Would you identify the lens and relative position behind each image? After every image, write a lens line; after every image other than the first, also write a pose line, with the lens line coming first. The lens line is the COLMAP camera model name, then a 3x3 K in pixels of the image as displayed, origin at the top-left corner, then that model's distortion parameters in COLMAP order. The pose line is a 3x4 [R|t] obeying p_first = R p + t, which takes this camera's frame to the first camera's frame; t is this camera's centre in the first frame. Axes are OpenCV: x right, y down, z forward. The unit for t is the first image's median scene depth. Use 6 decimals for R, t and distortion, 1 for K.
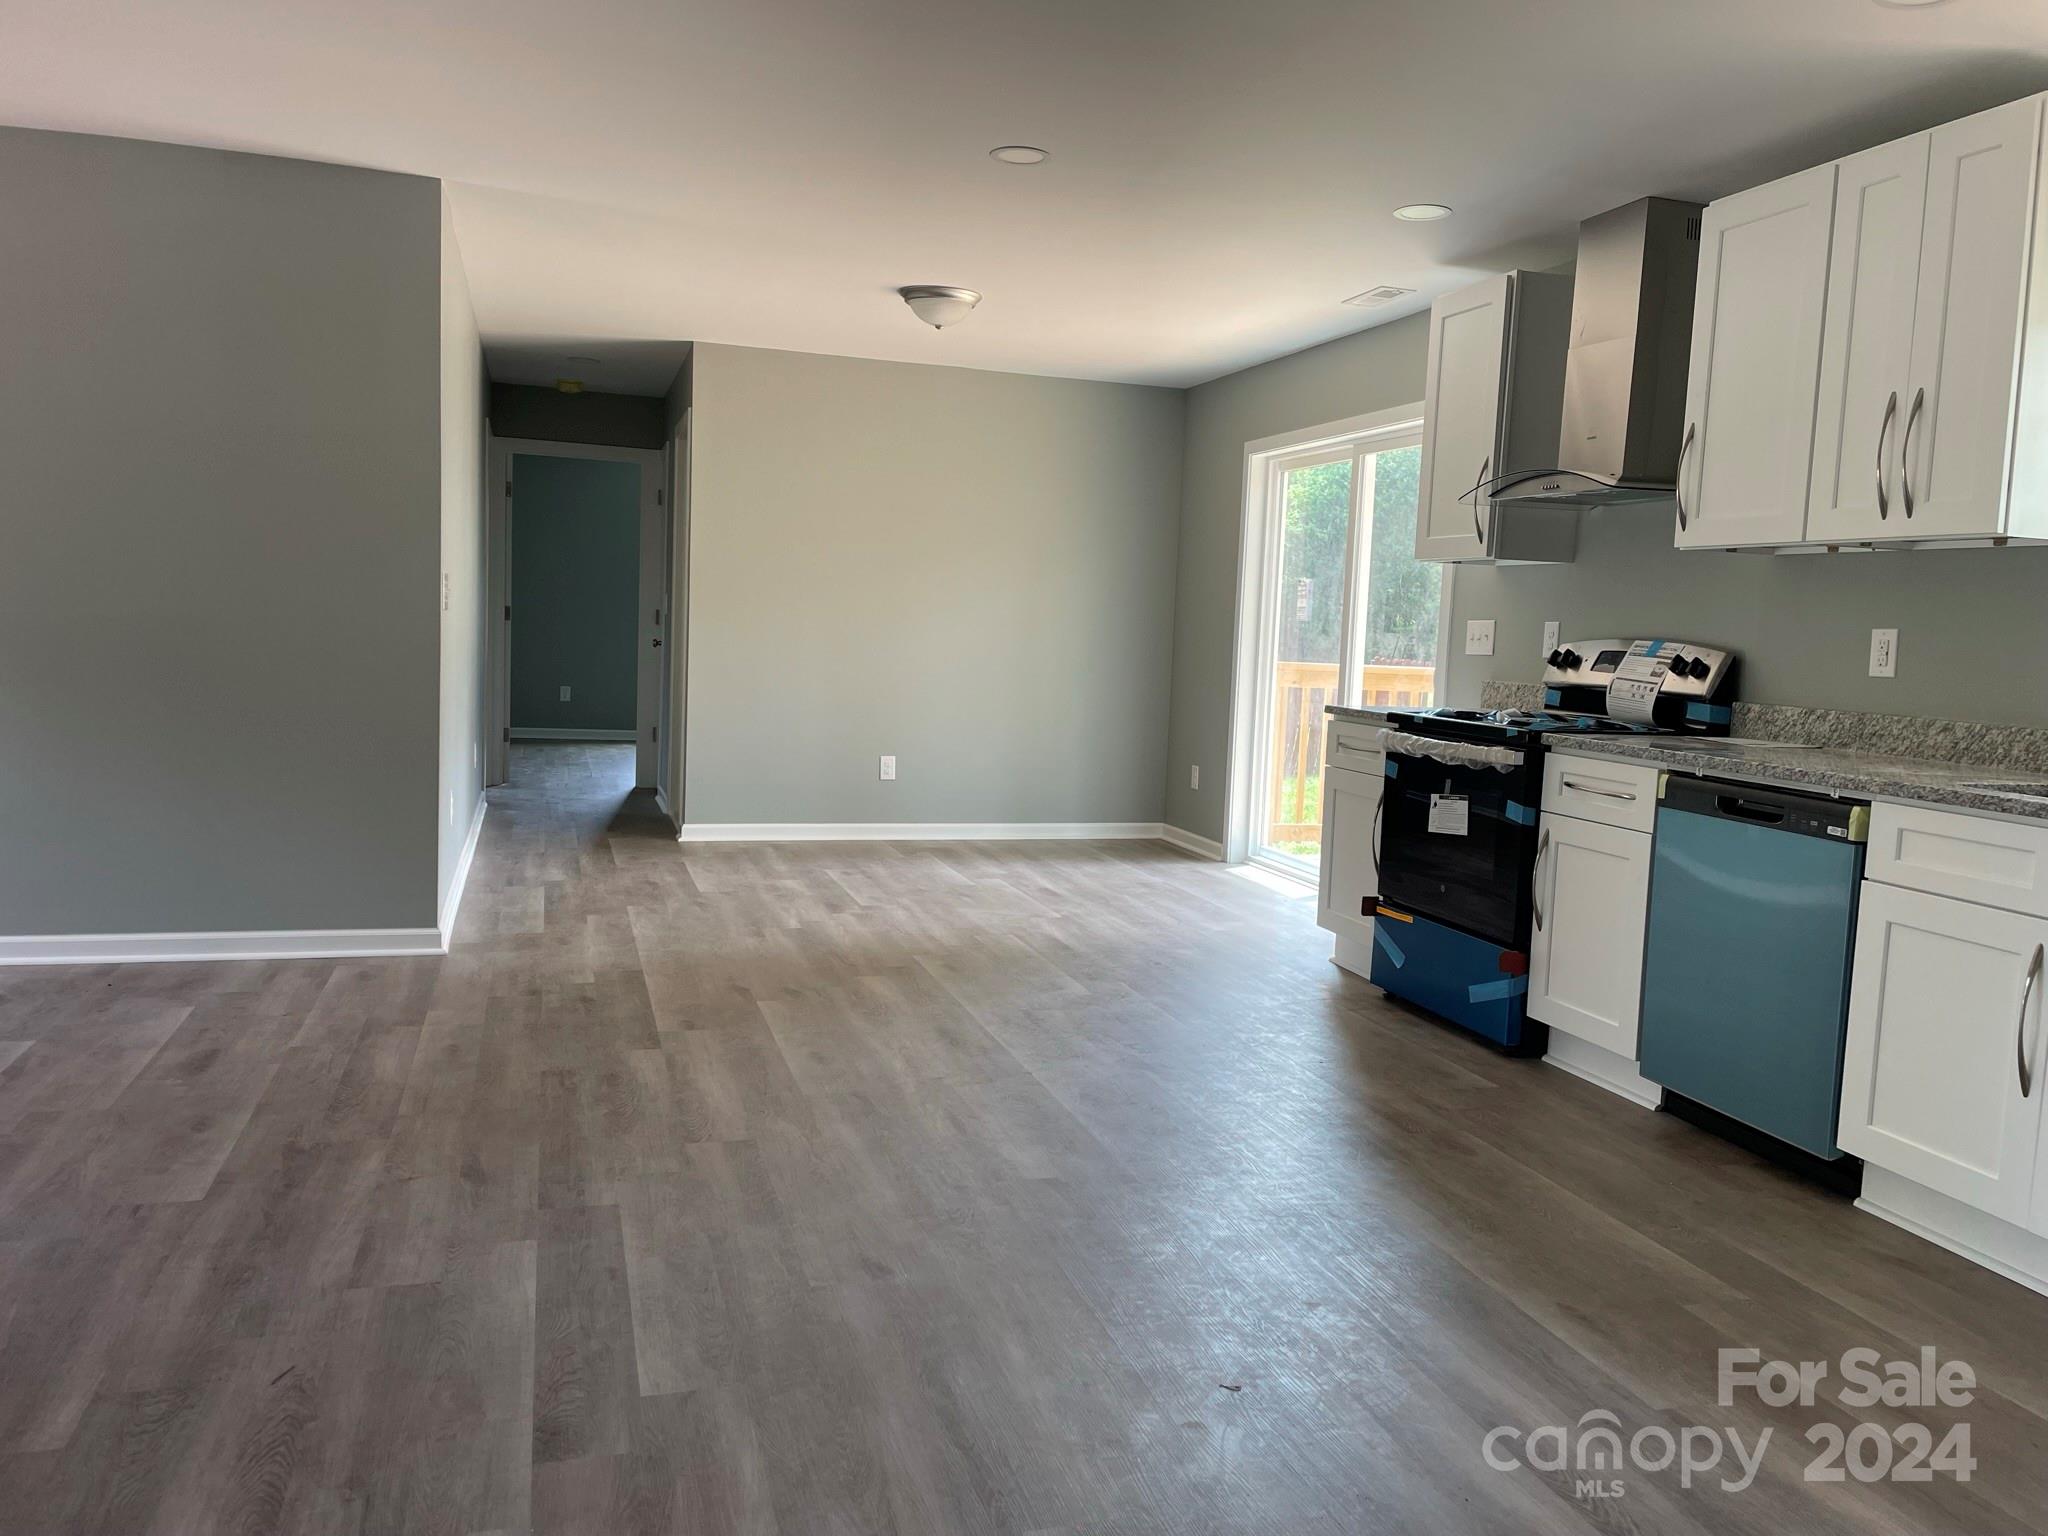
lens RADIAL K [[1552.6, 0, 1024.2], [0, 1552.6, 766.2], [0, 0, 1]] dist [0.009794, 0.005387]
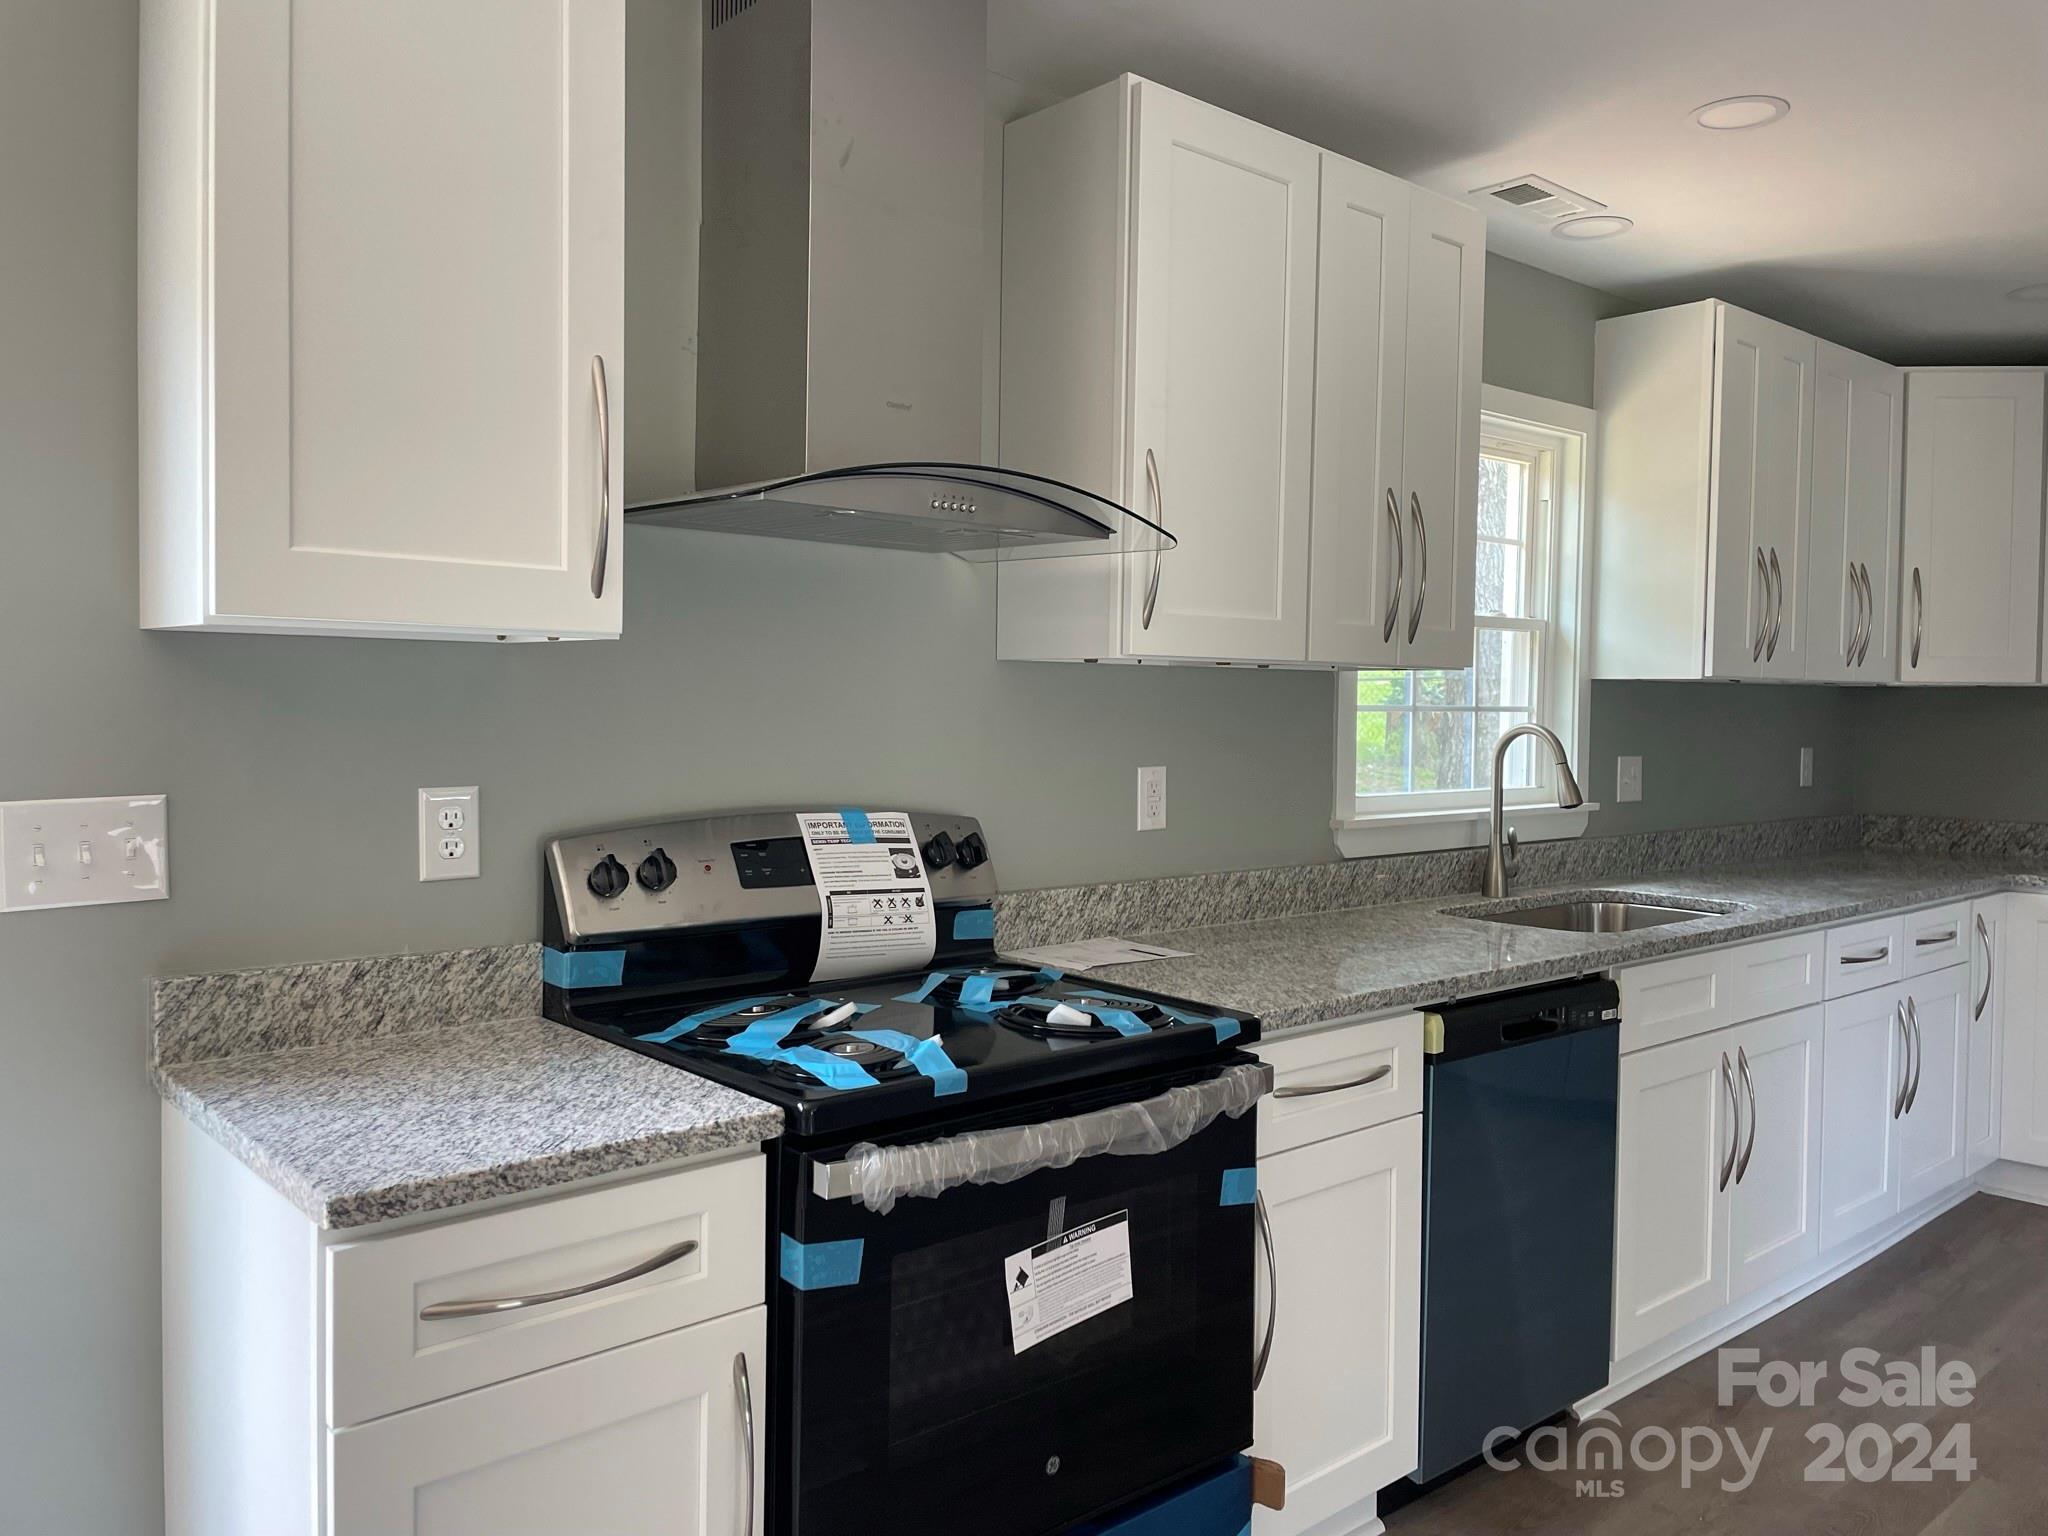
lens RADIAL K [[1552.6, 0, 1024.0], [0, 1552.6, 764.7], [0, 0, 1]] dist [0.009794, 0.005387]
pose [[-0.412117, -0.091343, 0.906541, -0.100232], [0.051187, 0.991070, 0.123130, -0.179792], [-0.909692, 0.097147, -0.403761, 1.326202]]
